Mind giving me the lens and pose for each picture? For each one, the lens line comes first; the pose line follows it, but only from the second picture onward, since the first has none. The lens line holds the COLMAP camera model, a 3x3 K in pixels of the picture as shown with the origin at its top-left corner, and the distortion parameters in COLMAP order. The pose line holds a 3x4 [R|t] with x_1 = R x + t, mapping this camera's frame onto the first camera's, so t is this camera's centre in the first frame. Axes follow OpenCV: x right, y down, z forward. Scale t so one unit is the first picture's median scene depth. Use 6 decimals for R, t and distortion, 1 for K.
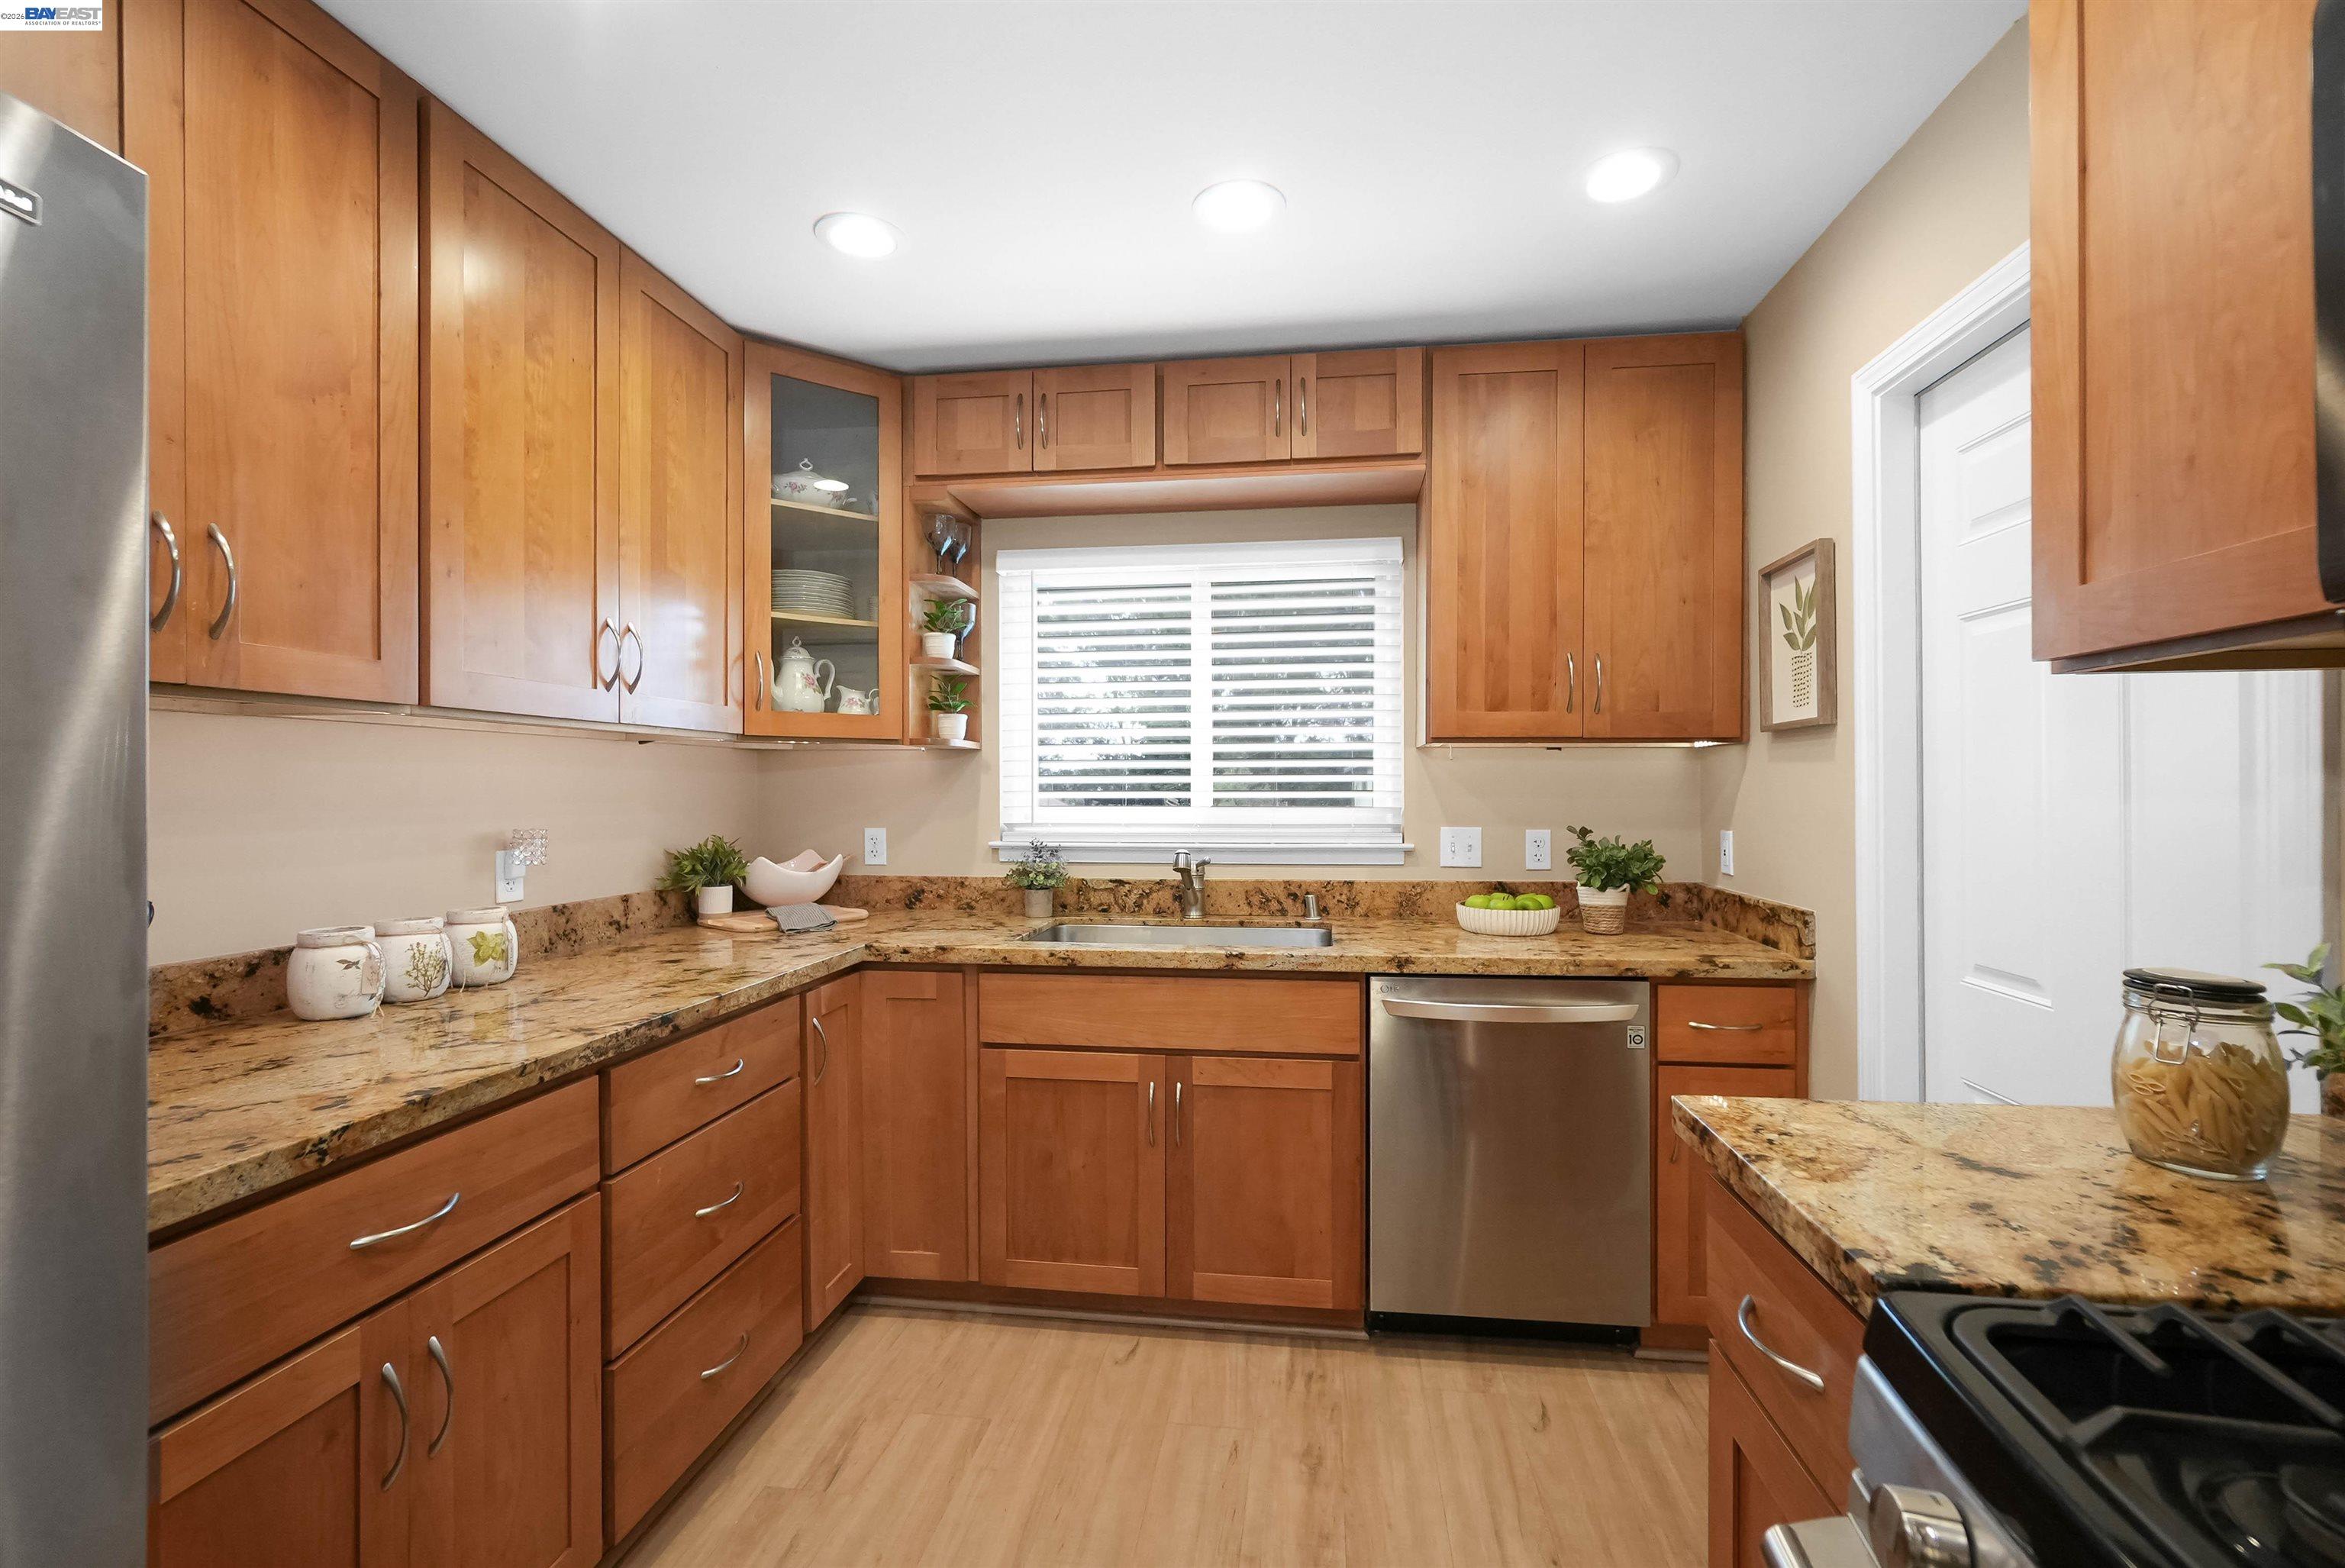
lens RADIAL K [[1020.6, 0, 1179.9], [0, 1020.6, 775.1], [0, 0, 1]] dist [0.002438, 0.000221]
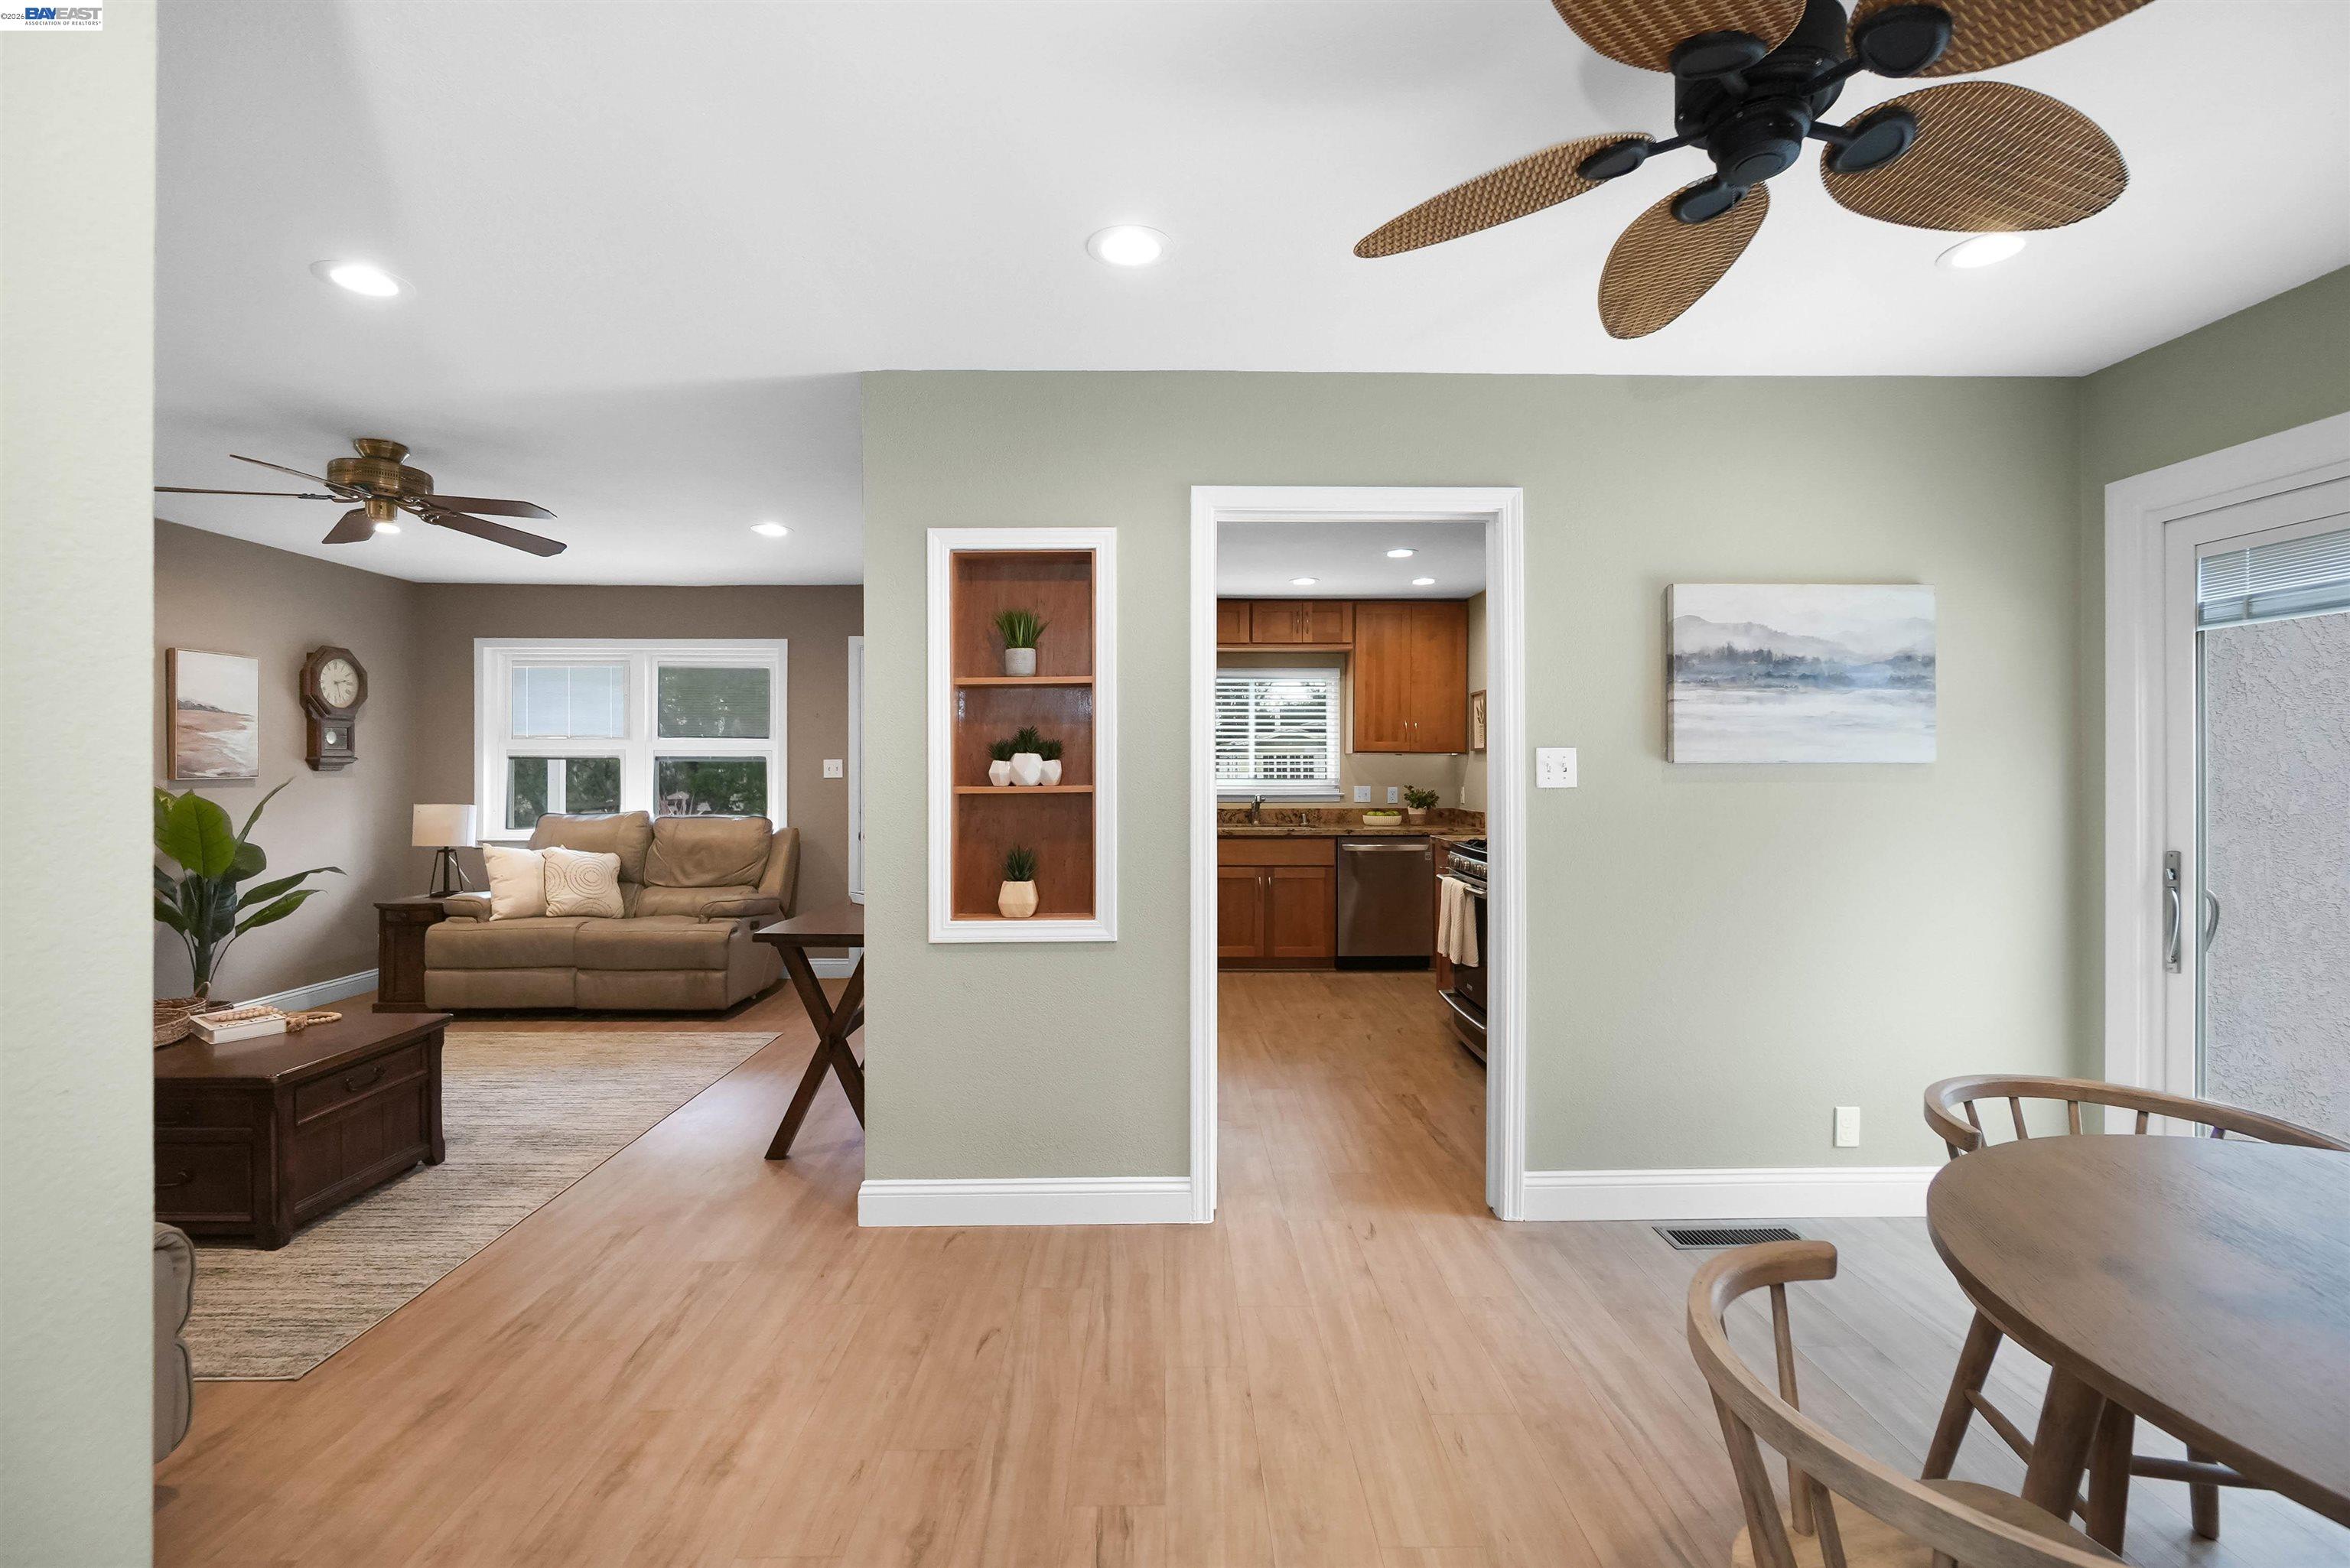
lens RADIAL K [[1023.7, 0, 1151.2], [0, 1023.7, 767.3], [0, 0, 1]] dist [-0.010856, 0.003450]
pose [[0.989999, 0.000418, 0.141076, -0.643545], [-0.002006, 0.999936, 0.011118, -0.023401], [-0.141063, -0.011290, 0.989936, -1.531088]]
